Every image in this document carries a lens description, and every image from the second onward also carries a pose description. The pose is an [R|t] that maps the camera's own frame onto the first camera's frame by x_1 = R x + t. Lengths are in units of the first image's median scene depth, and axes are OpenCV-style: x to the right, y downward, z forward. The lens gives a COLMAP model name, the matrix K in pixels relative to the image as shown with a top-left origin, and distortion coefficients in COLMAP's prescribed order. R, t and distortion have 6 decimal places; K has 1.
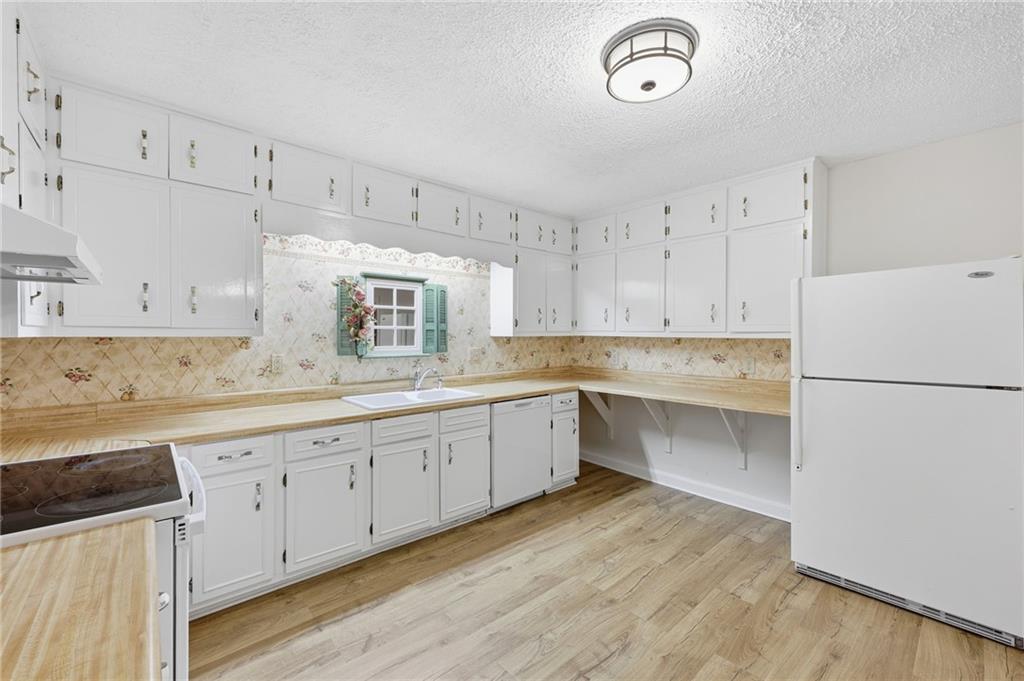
lens RADIAL K [[419.7, 0, 515.0], [0, 419.7, 338.2], [0, 0, 1]] dist [-0.003148, -0.000151]
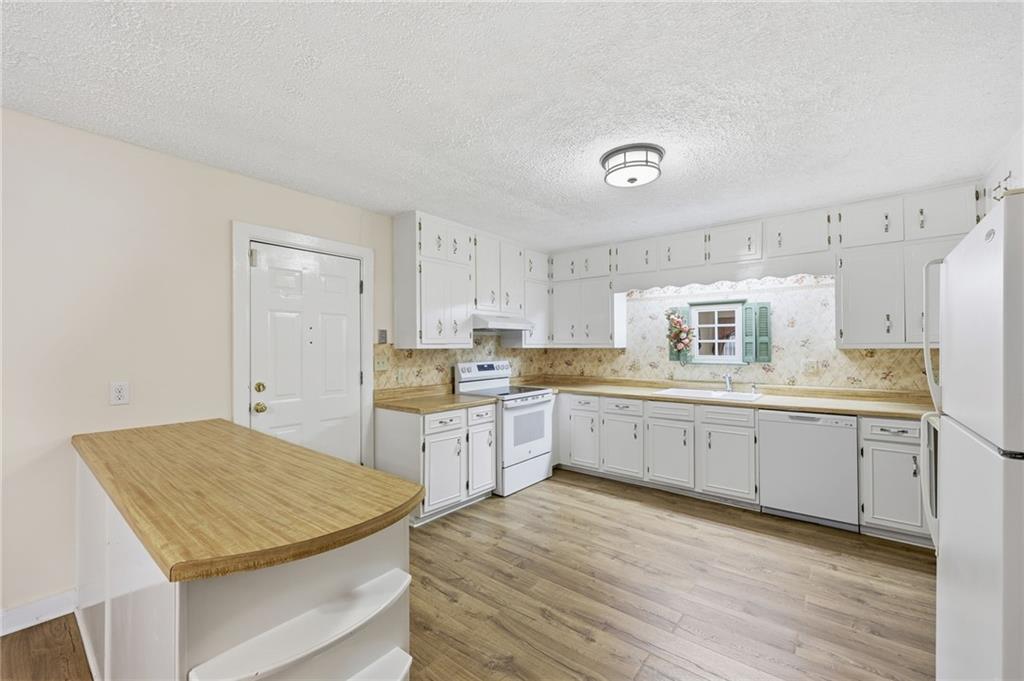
lens RADIAL K [[419.7, 0, 514.9], [0, 419.7, 343.0], [0, 0, 1]] dist [-0.003148, -0.000151]
pose [[0.167556, -0.007027, -0.985838, 0.896931], [-0.003502, 0.999964, -0.007723, -0.008069], [0.985856, 0.004747, 0.167525, 0.178363]]
